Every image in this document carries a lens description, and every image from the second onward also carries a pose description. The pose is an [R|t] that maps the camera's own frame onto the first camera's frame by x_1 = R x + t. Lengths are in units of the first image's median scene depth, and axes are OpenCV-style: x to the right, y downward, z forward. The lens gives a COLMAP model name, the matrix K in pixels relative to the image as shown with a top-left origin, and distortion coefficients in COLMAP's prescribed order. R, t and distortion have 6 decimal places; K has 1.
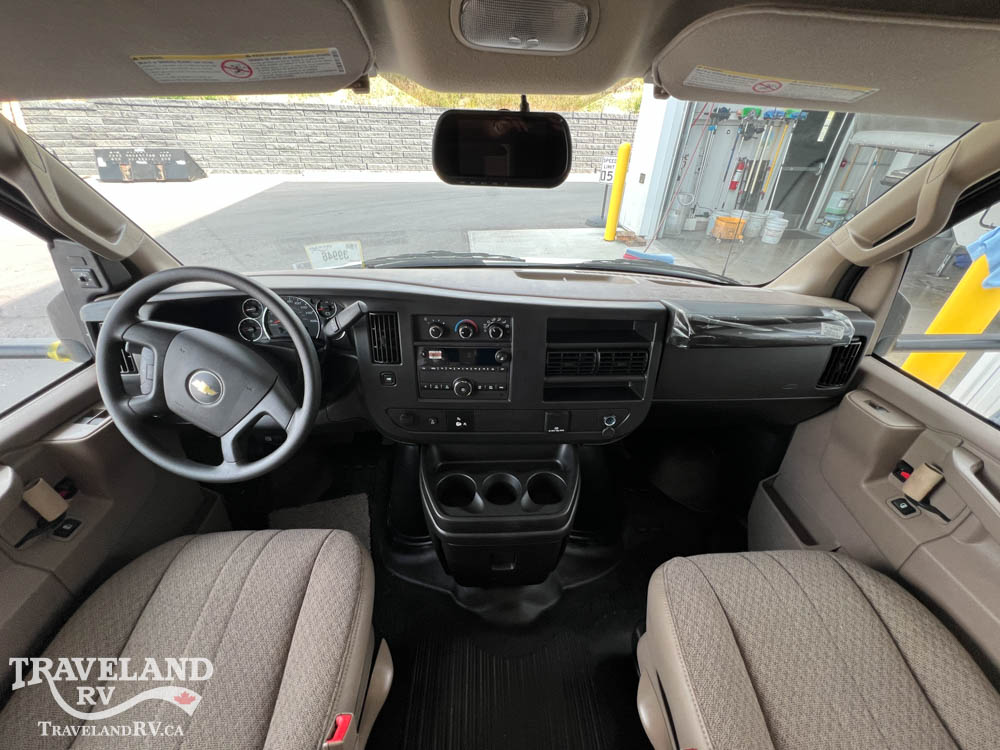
lens RADIAL K [[397.4, 0, 499.4], [0, 397.4, 373.3], [0, 0, 1]] dist [-0.001574, -0.000233]
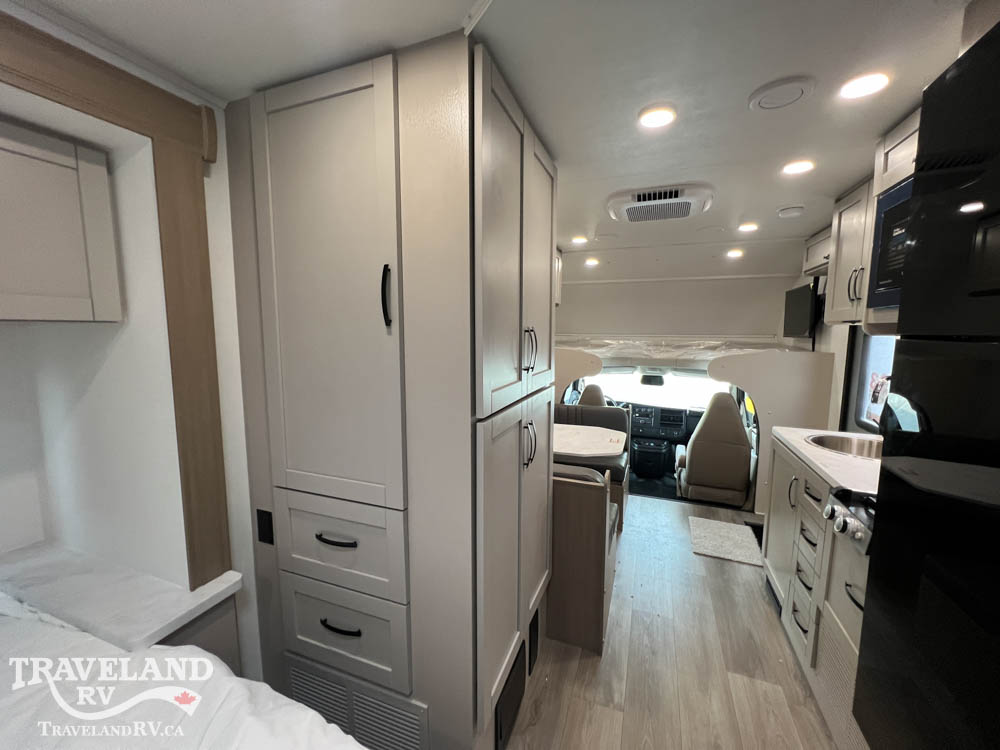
lens RADIAL K [[397.4, 0, 499.4], [0, 397.4, 373.3], [0, 0, 1]] dist [-0.001574, -0.000233]
pose [[0.914507, 0.028646, -0.403555, 0.275064], [-0.204601, 0.893276, -0.400245, 1.950557], [0.349020, 0.448595, 0.822768, -4.224701]]
